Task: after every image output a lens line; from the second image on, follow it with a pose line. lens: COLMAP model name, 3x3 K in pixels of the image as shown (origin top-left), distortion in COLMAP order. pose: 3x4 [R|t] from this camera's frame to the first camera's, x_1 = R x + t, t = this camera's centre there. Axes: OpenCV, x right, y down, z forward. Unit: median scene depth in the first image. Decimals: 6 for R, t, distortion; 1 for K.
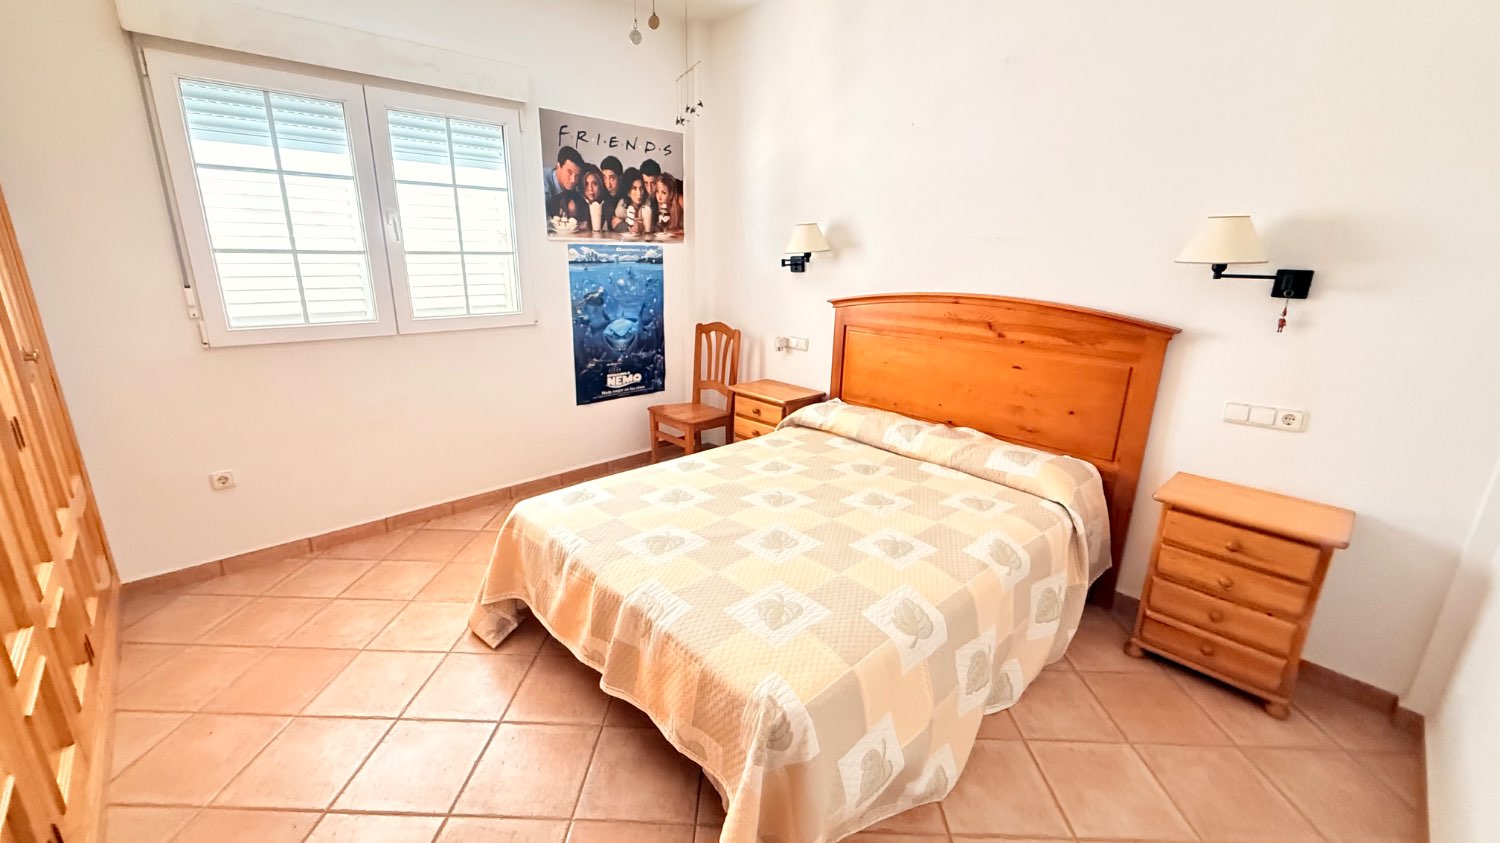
lens RADIAL K [[599.3, 0, 746.7], [0, 599.3, 419.9], [0, 0, 1]] dist [-0.001415, -0.000016]
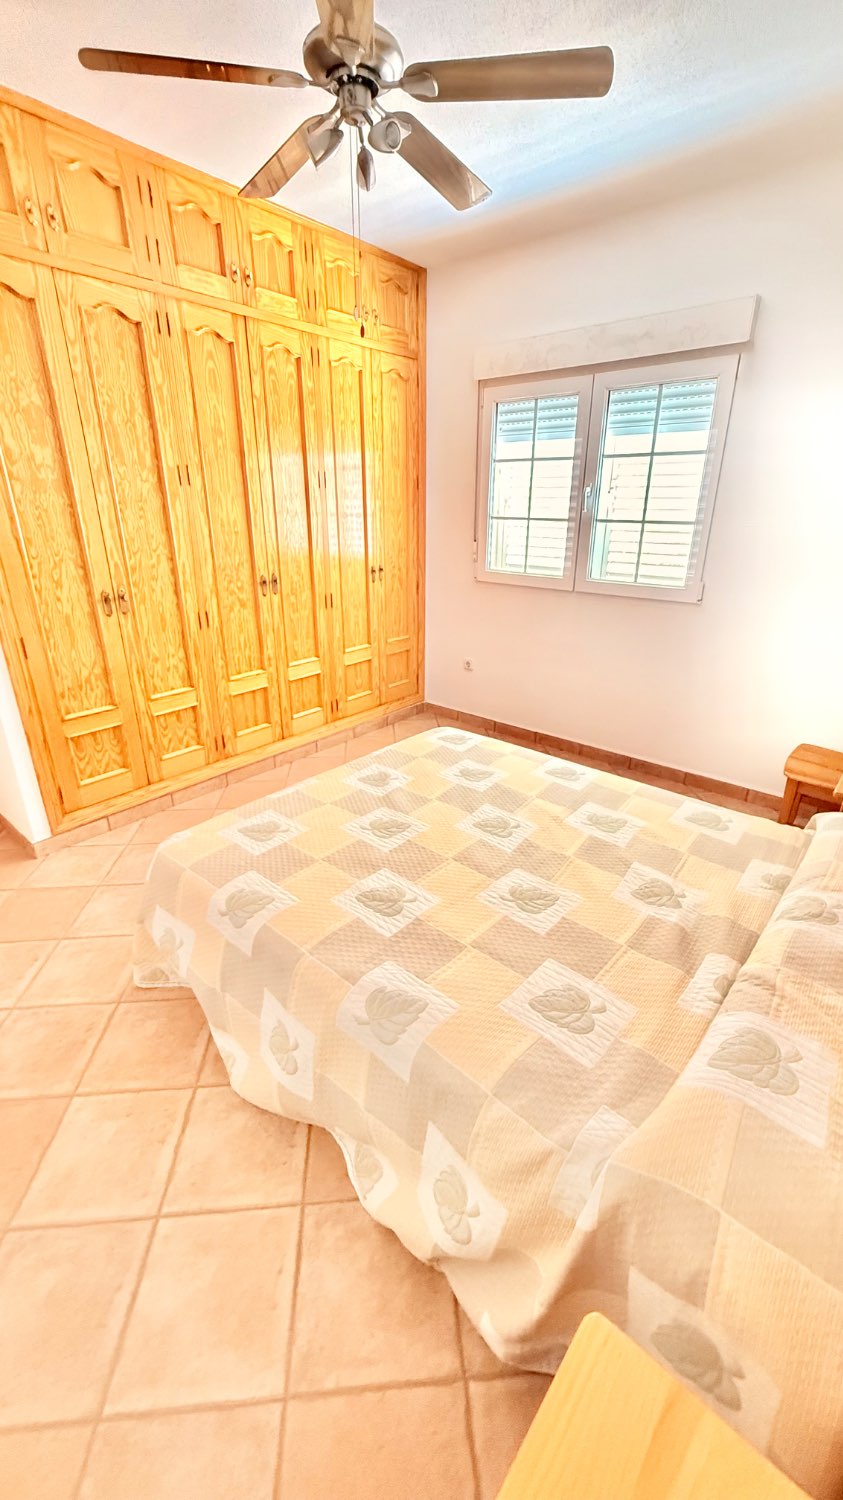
lens RADIAL K [[597.9, 0, 422.5], [0, 597.9, 744.0], [0, 0, 1]] dist [-0.000790, 0.000263]
pose [[0.106628, 0.359862, -0.926892, 0.558413], [-0.274108, 0.906722, 0.320498, -0.153337], [0.955770, 0.219894, 0.195323, 0.506395]]
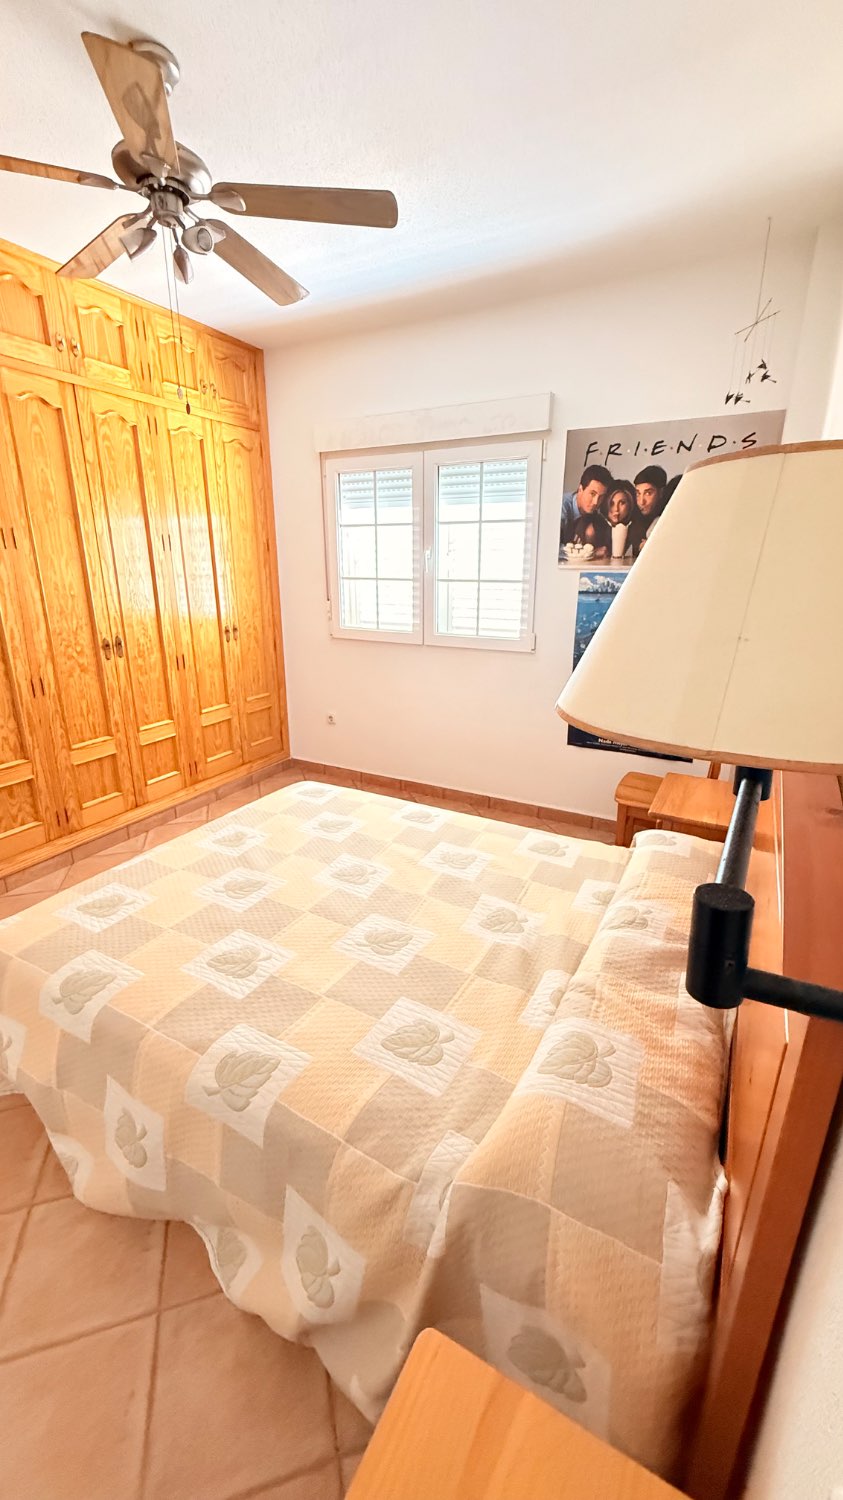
lens RADIAL K [[597.9, 0, 422.5], [0, 597.9, 744.0], [0, 0, 1]] dist [-0.000790, 0.000263]
pose [[0.313400, 0.264296, -0.912101, 0.585397], [-0.256958, 0.948260, 0.186482, -0.165551], [0.914195, 0.175928, 0.365098, 0.530186]]
